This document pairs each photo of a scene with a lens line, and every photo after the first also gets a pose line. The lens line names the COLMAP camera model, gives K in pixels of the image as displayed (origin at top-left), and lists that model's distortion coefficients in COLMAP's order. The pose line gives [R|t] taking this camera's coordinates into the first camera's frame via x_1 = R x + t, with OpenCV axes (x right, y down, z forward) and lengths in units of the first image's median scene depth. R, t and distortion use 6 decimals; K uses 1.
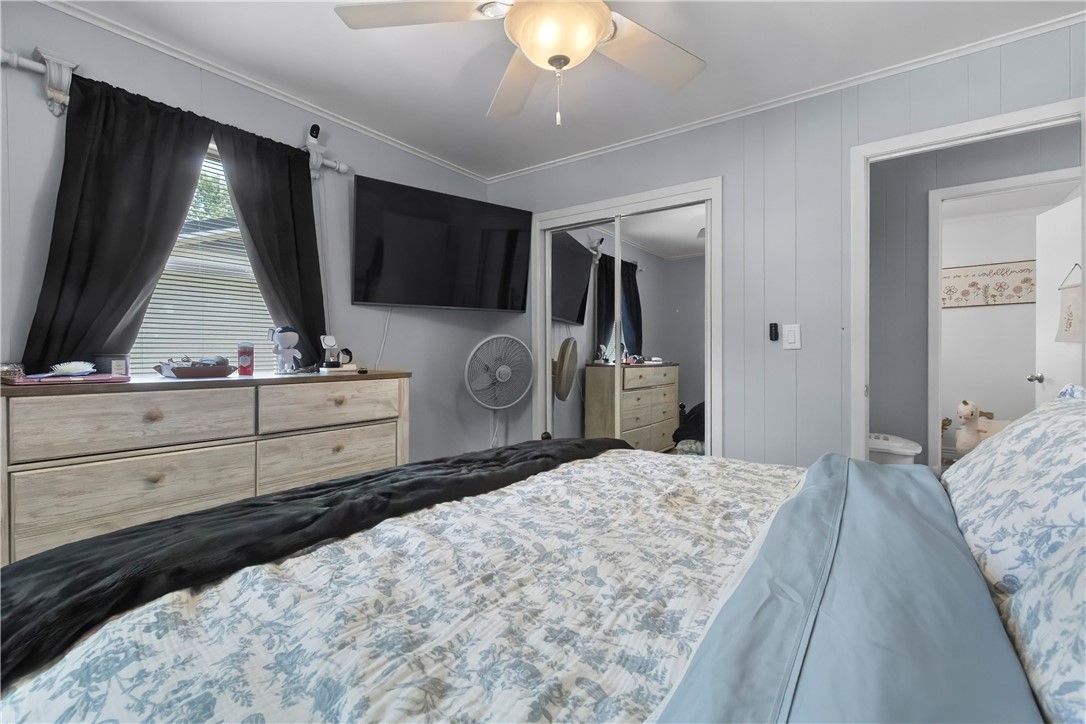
lens RADIAL K [[509.5, 0, 540.0], [0, 509.5, 363.2], [0, 0, 1]] dist [-0.002294, -0.000377]
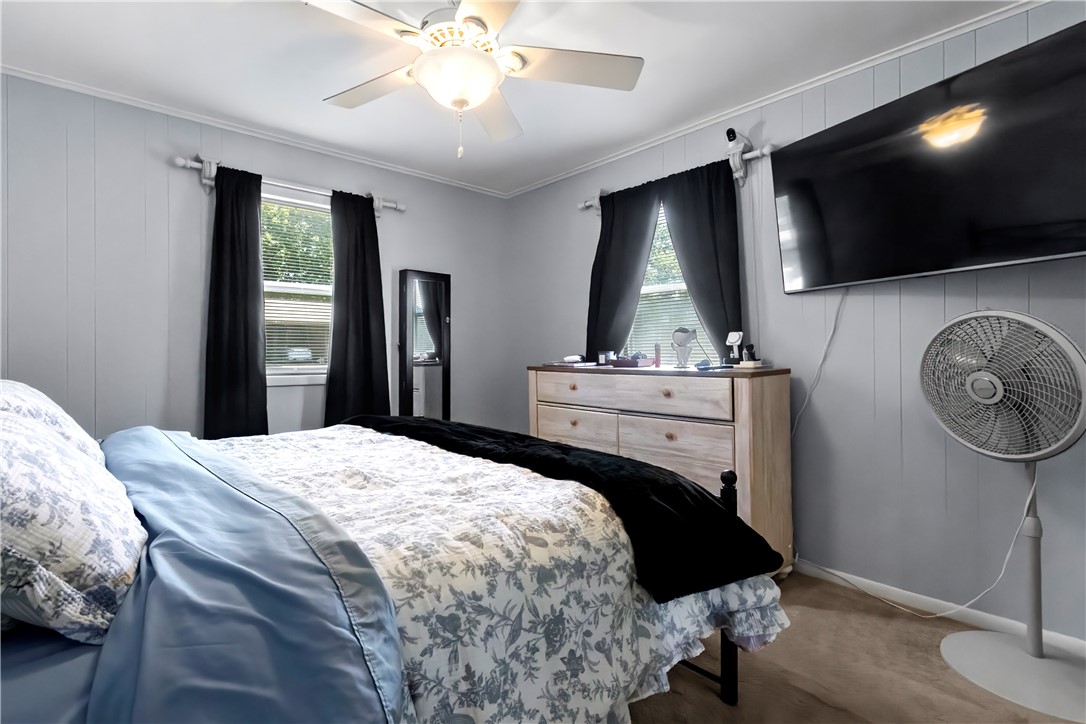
lens RADIAL K [[509.5, 0, 540.0], [0, 509.5, 363.2], [0, 0, 1]] dist [-0.002294, -0.000377]
pose [[-0.213374, 0.023383, -0.976691, 0.739231], [-0.013072, 0.999556, 0.026787, -0.017640], [0.976883, 0.018483, -0.212973, 0.952151]]
